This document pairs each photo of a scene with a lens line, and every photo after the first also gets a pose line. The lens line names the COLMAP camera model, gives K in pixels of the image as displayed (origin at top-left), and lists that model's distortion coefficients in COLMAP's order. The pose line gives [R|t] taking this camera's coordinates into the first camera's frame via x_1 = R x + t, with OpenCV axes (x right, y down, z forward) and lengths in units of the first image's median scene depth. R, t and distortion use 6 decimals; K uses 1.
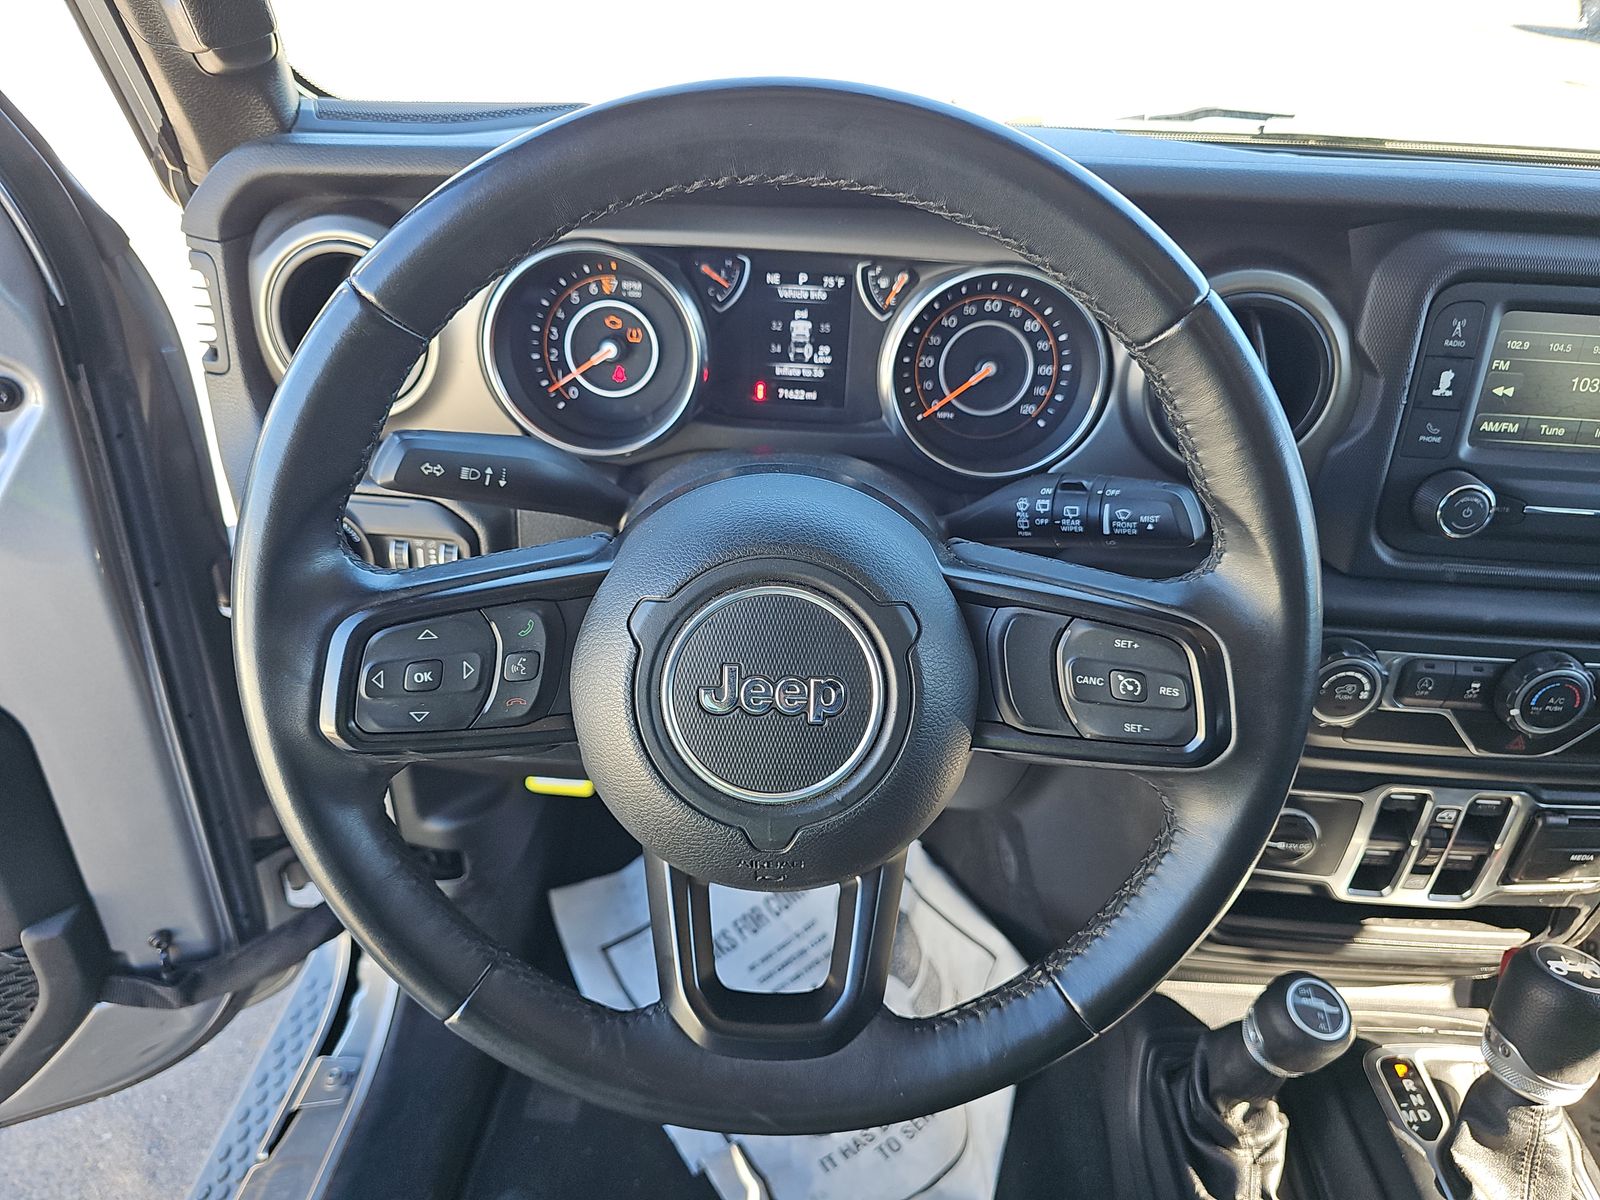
lens RADIAL K [[1088.5, 0, 787.1], [0, 1088.5, 605.2], [0, 0, 1]] dist [0.030917, 0.000186]
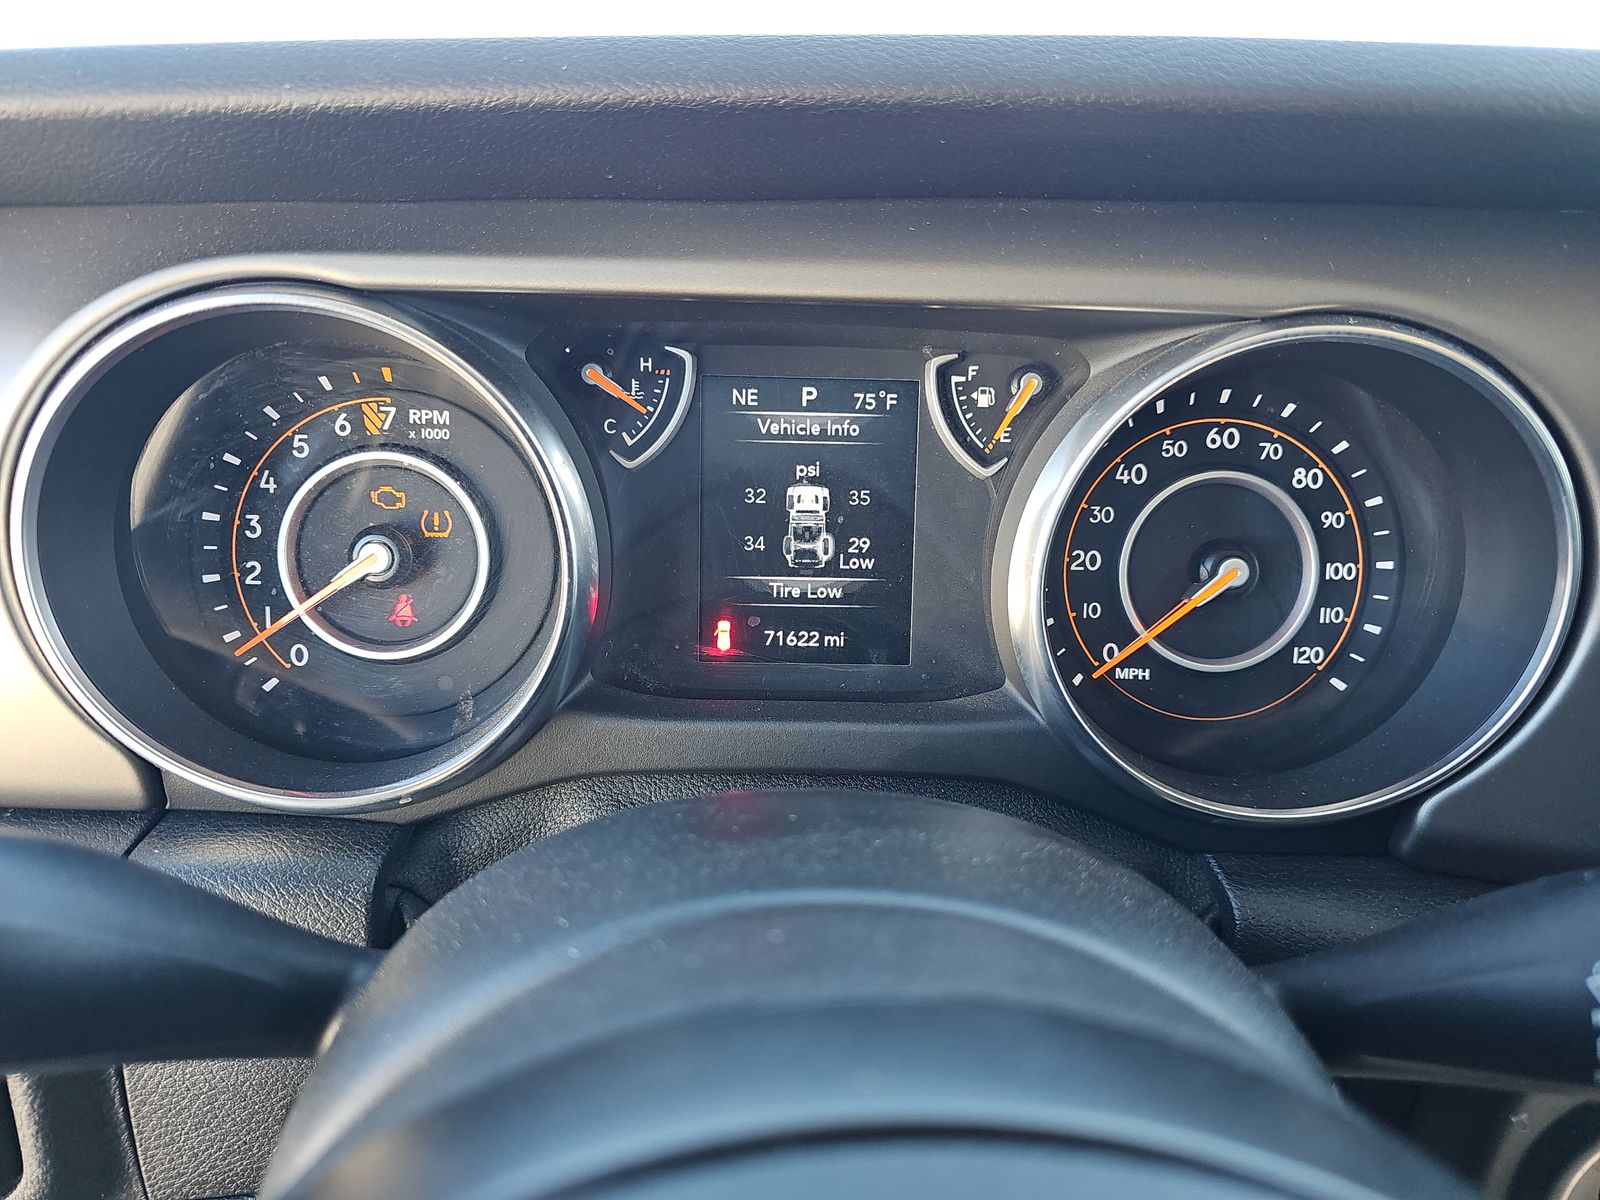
lens RADIAL K [[1088.5, 0, 803.7], [0, 1088.5, 604.7], [0, 0, 1]] dist [0.030917, 0.000186]
pose [[0.998159, -0.033303, 0.050696, -0.014099], [0.042656, 0.979605, -0.196352, -0.121155], [-0.043123, 0.198153, 0.979222, 0.563889]]
